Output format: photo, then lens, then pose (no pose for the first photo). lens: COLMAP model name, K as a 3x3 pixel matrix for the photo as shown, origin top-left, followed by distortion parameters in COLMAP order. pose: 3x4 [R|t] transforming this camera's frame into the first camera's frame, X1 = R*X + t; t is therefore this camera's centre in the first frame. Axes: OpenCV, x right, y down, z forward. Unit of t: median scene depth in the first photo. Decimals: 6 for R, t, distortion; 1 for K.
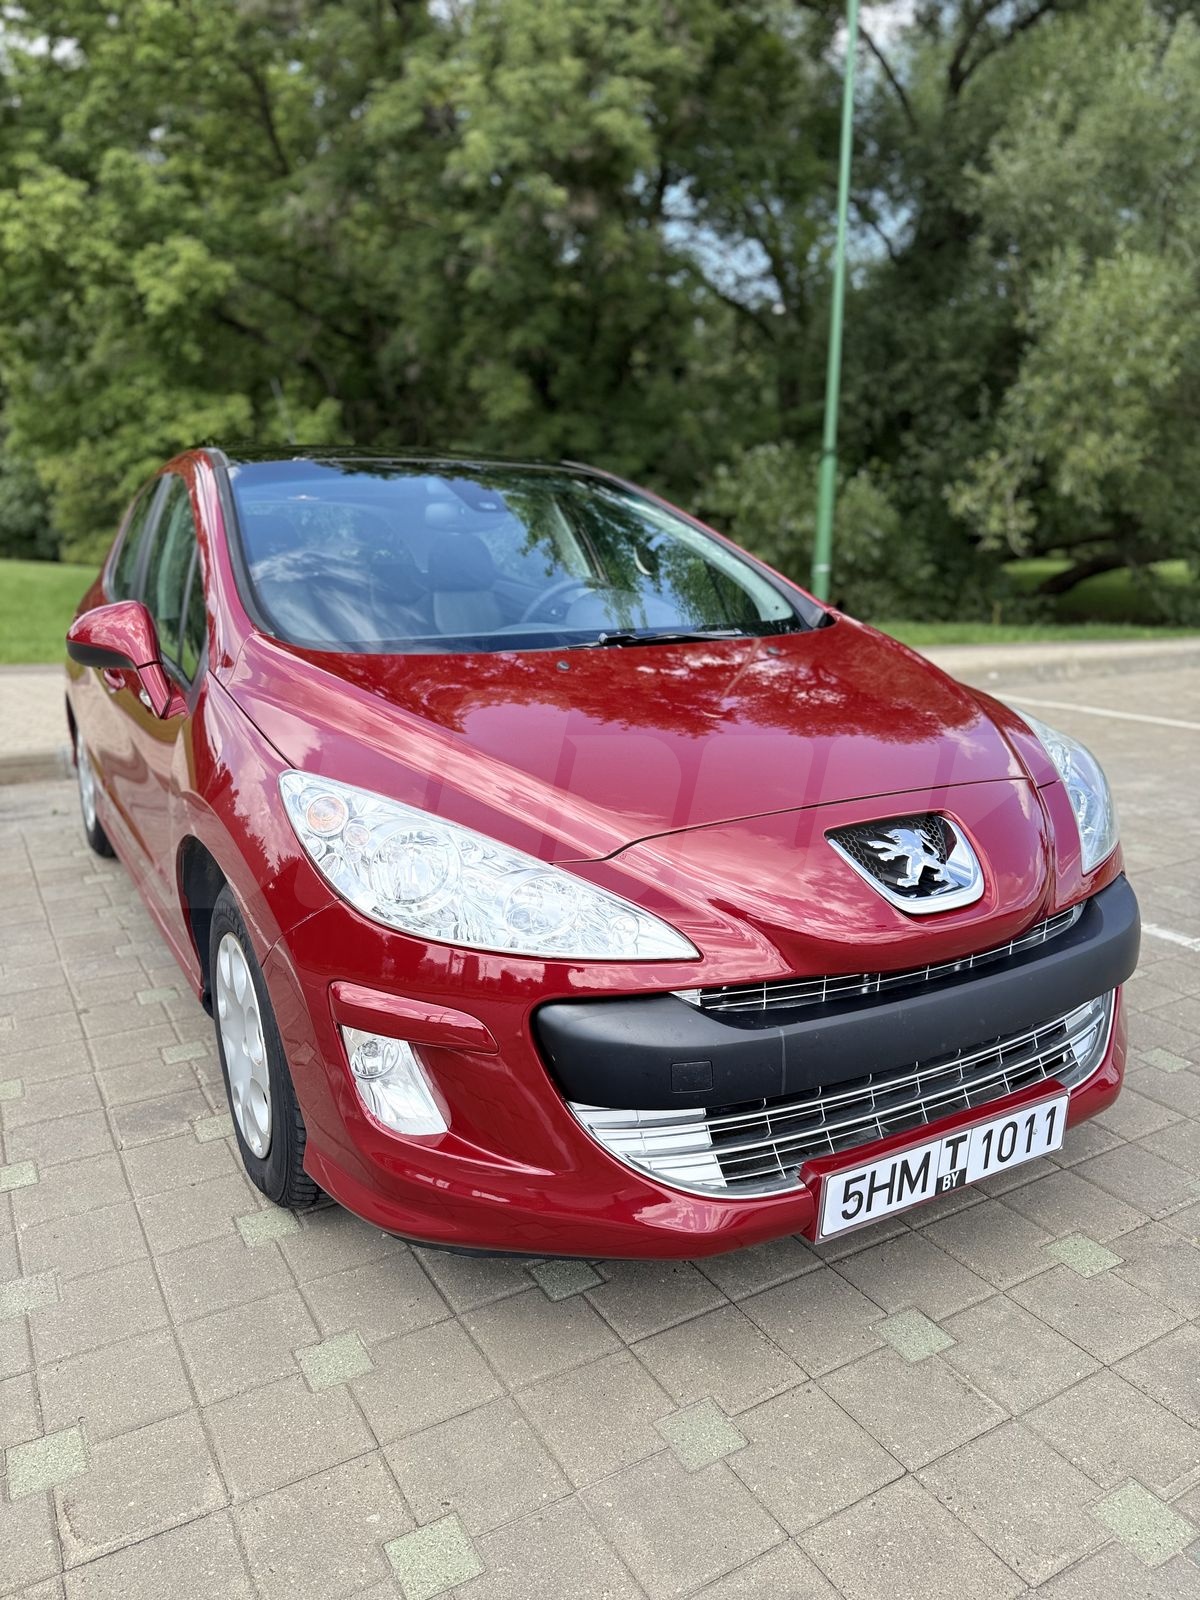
lens RADIAL K [[1129.6, 0, 605.4], [0, 1129.6, 832.0], [0, 0, 1]] dist [0.020163, -0.029185]
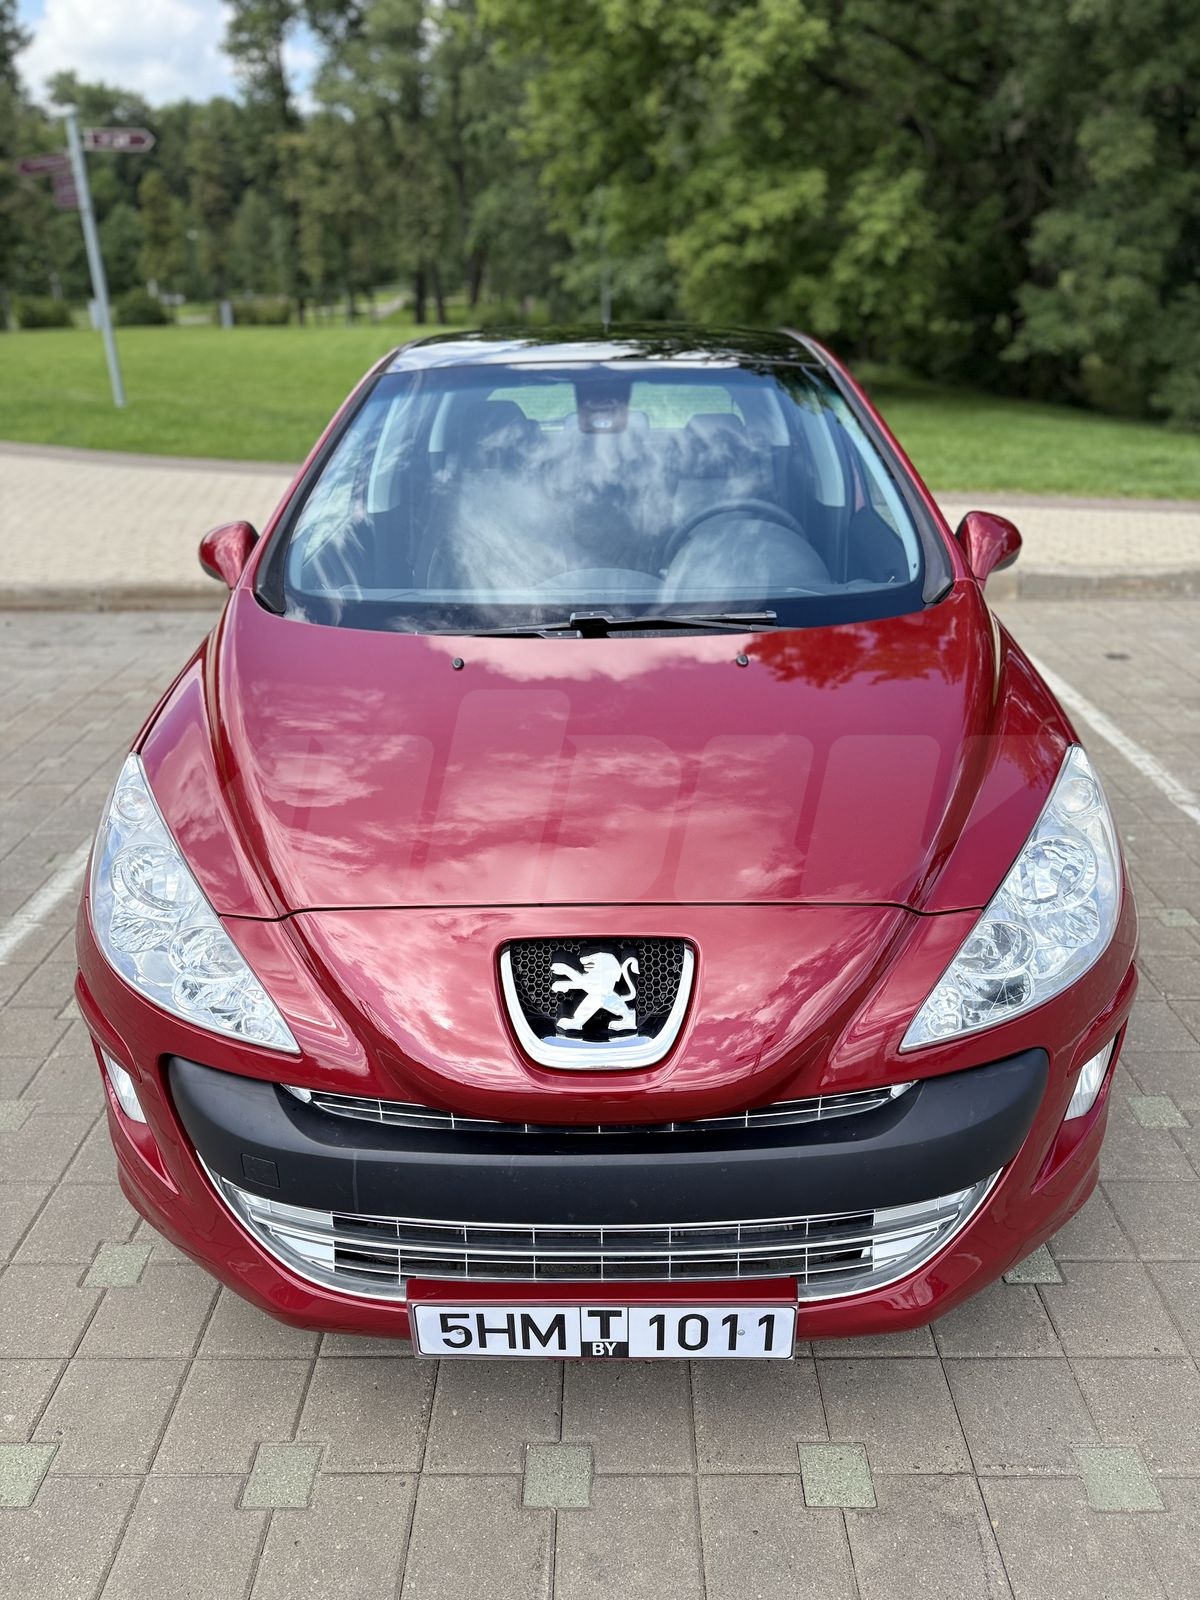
lens RADIAL K [[1129.6, 0, 579.2], [0, 1129.6, 823.7], [0, 0, 1]] dist [0.020163, -0.029185]
pose [[0.860171, 0.201558, -0.468488, 0.493622], [-0.117813, 0.972275, 0.201993, -0.211206], [0.496212, -0.118554, 0.860069, 0.224422]]
